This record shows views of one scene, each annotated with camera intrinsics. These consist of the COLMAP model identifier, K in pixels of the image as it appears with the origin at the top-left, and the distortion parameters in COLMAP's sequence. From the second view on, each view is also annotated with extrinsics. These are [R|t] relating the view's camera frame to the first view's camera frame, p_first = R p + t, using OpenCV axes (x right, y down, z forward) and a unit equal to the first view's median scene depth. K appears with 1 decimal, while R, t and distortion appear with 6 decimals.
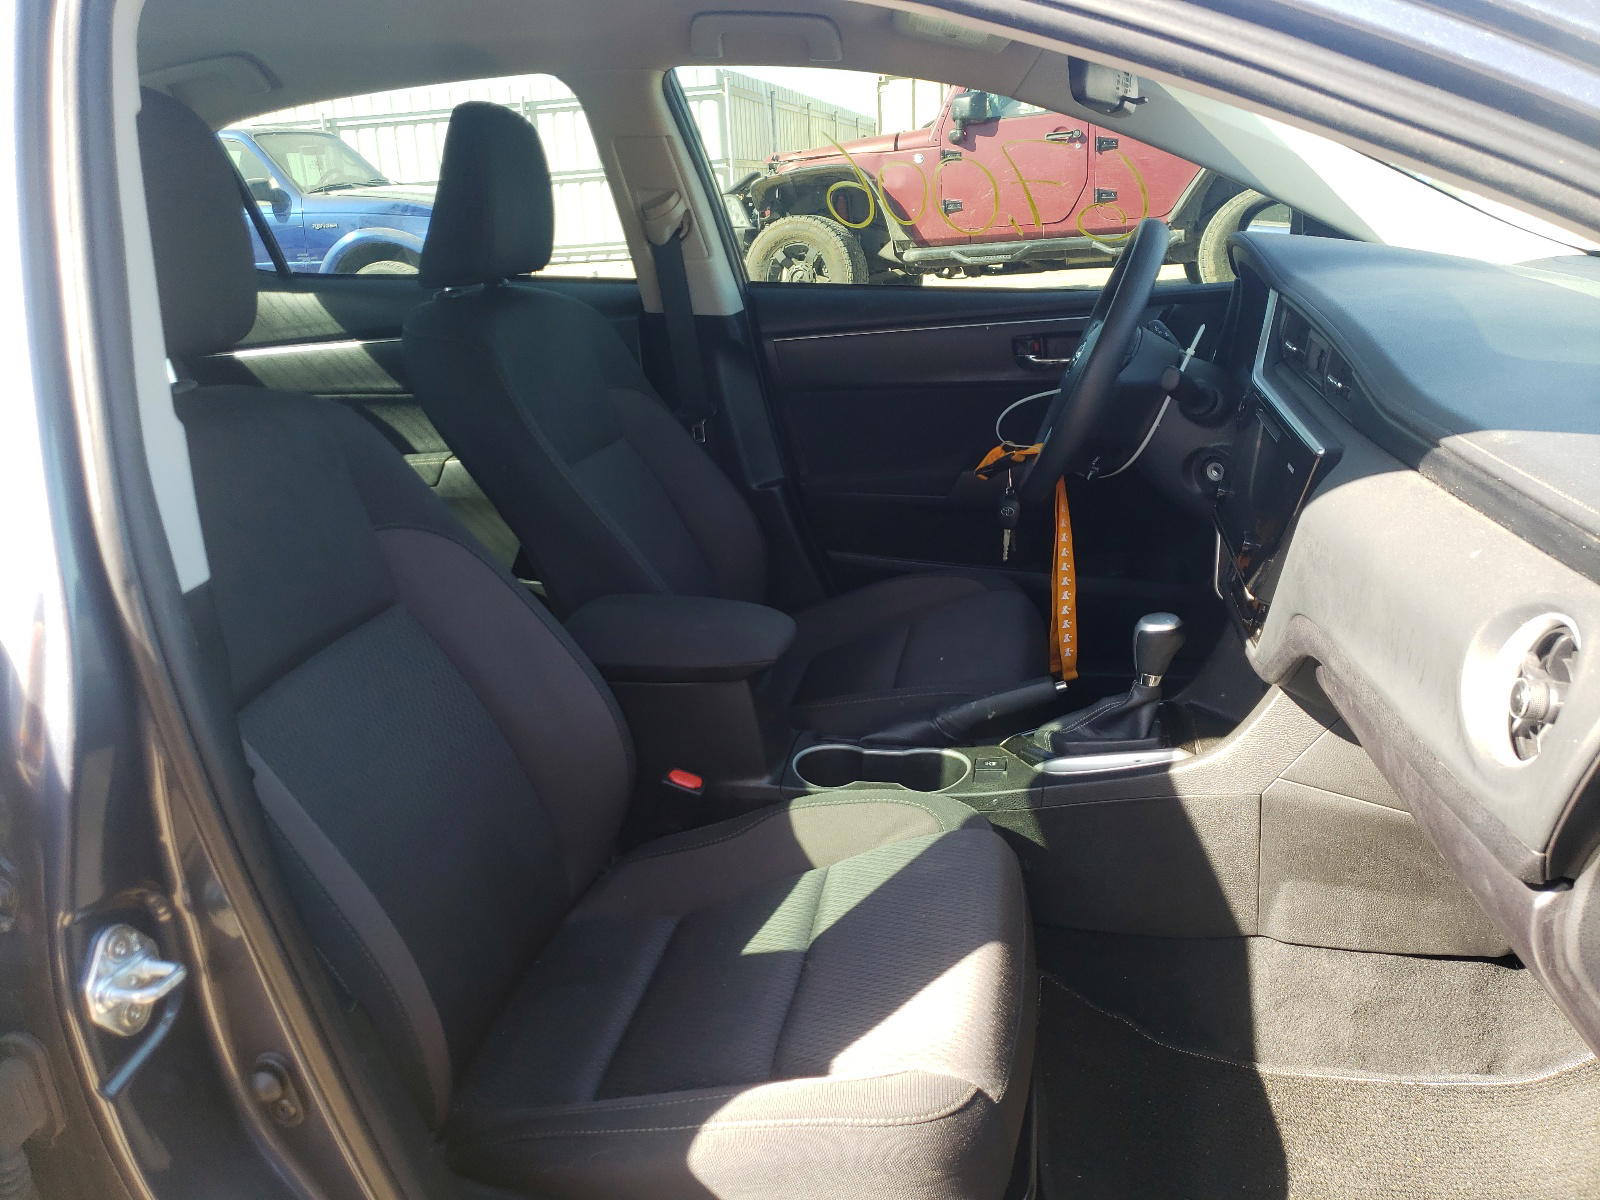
lens RADIAL K [[1295.2, 0, 795.7], [0, 1295.2, 593.8], [0, 0, 1]] dist [0.006420, 0.016475]
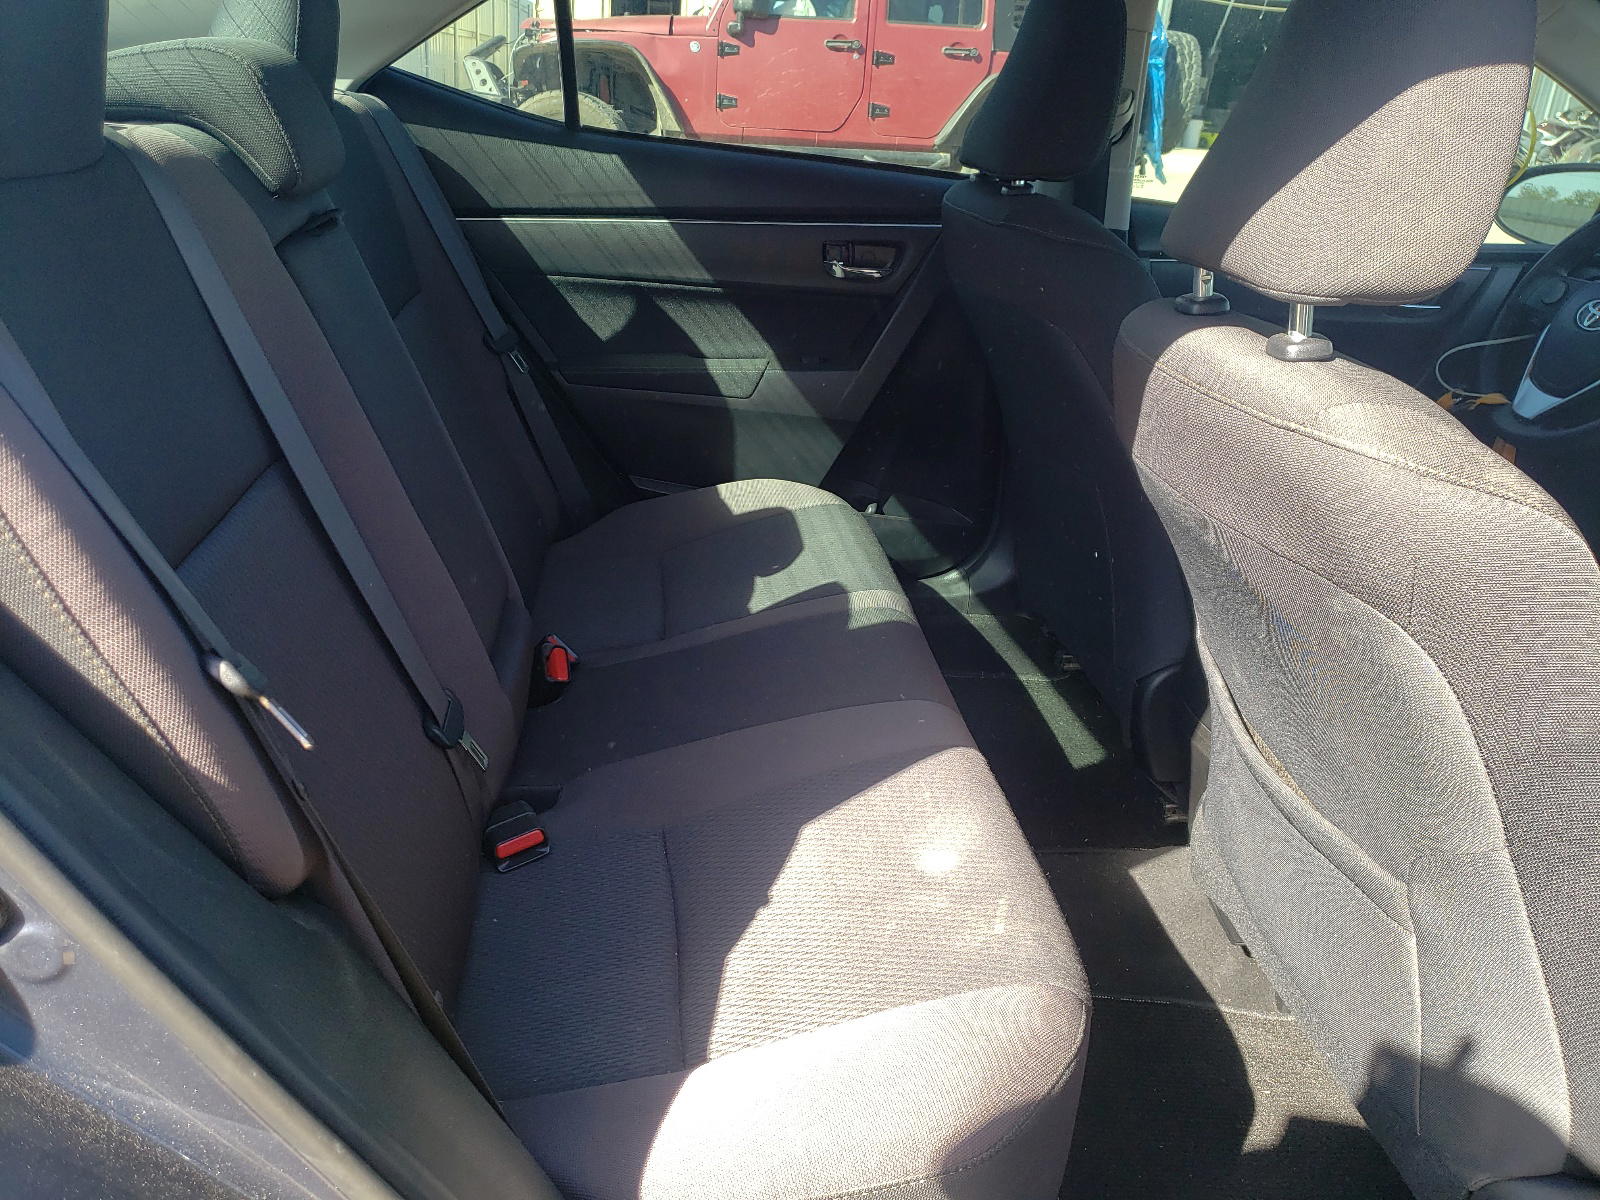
lens RADIAL K [[1262.0, 0, 800.0], [0, 1262.0, 600.0], [0, 0, 1]] dist [-0.000164, -0.002699]
pose [[0.937988, -0.010316, 0.346514, -0.168886], [-0.020764, 0.996091, 0.085863, -0.006589], [-0.346045, -0.087733, 0.934107, 0.057755]]
